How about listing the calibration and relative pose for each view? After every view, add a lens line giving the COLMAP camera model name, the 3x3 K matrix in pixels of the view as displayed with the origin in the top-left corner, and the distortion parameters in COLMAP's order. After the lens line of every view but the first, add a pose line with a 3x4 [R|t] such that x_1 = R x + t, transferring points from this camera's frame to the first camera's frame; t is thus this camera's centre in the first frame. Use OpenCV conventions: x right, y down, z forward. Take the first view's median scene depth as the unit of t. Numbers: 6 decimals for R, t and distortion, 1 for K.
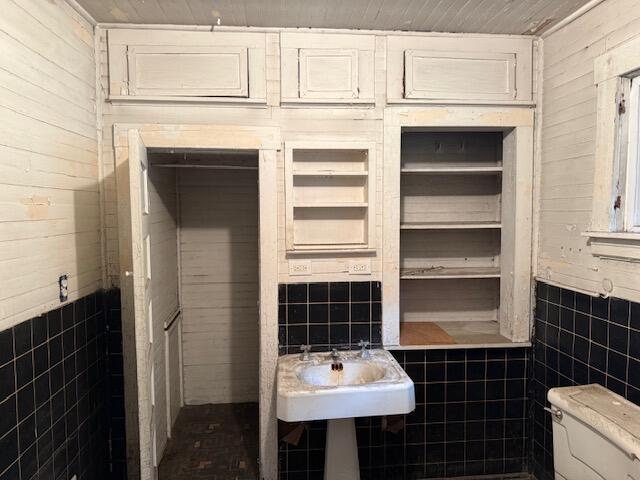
lens RADIAL K [[457.7, 0, 320.5], [0, 457.7, 242.1], [0, 0, 1]] dist [0.041945, -0.034760]
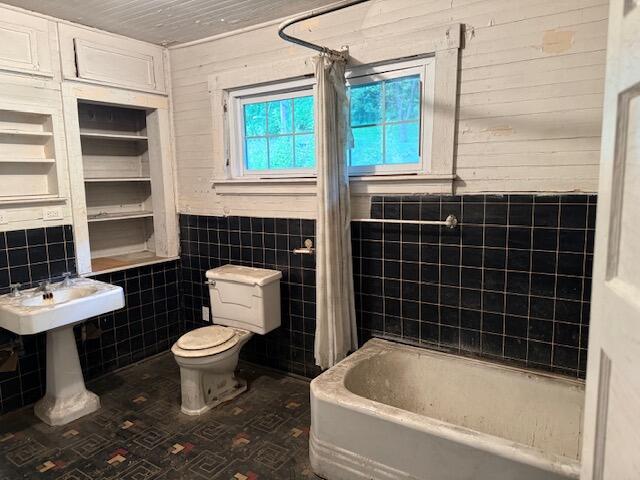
lens RADIAL K [[457.7, 0, 320.2], [0, 457.7, 236.7], [0, 0, 1]] dist [0.041945, -0.034760]
pose [[0.630766, -0.109509, 0.768207, -0.412222], [0.059692, 0.993906, 0.092670, 0.043721], [-0.773674, -0.012597, 0.633459, -0.313089]]
